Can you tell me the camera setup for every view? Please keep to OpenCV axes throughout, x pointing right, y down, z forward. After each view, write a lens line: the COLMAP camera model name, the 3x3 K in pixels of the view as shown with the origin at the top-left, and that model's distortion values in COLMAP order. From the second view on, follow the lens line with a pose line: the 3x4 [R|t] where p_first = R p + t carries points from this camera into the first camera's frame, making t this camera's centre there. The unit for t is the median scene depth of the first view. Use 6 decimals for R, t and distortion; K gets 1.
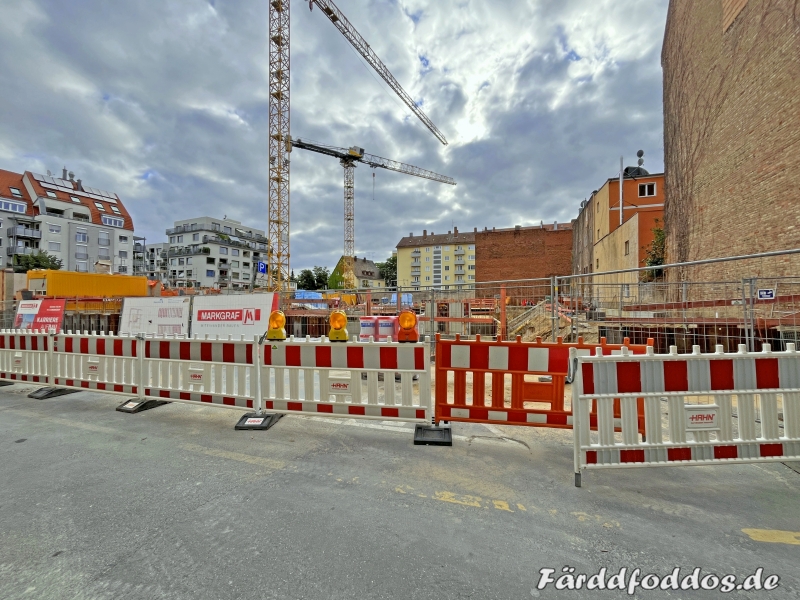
lens RADIAL K [[331.0, 0, 400.0], [0, 331.0, 300.0], [0, 0, 1]] dist [-0.003021, -0.000912]
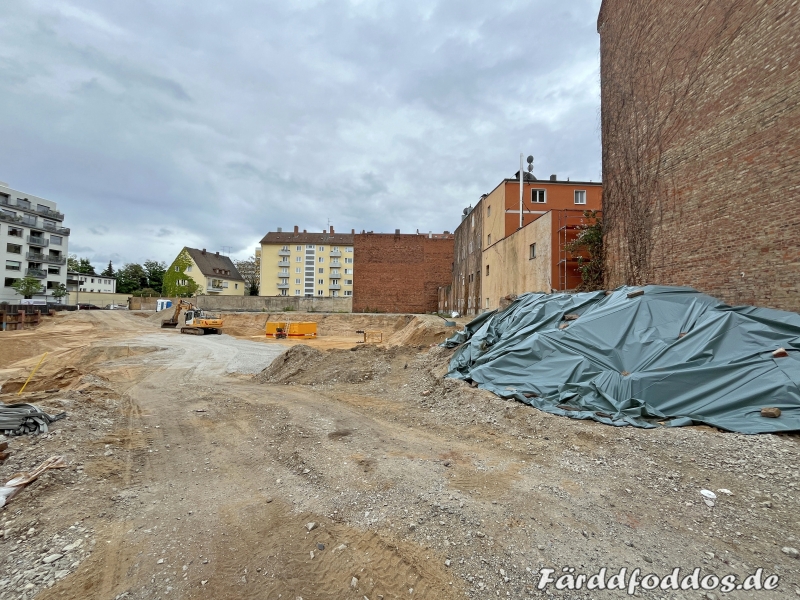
lens RADIAL K [[327.9, 0, 400.0], [0, 327.9, 300.0], [0, 0, 1]] dist [-0.004357, -0.000250]
pose [[0.925387, 0.025159, 0.378188, 0.007126], [-0.017317, 0.999559, -0.024123, 0.000573], [-0.378628, 0.015774, 0.925414, 0.104450]]
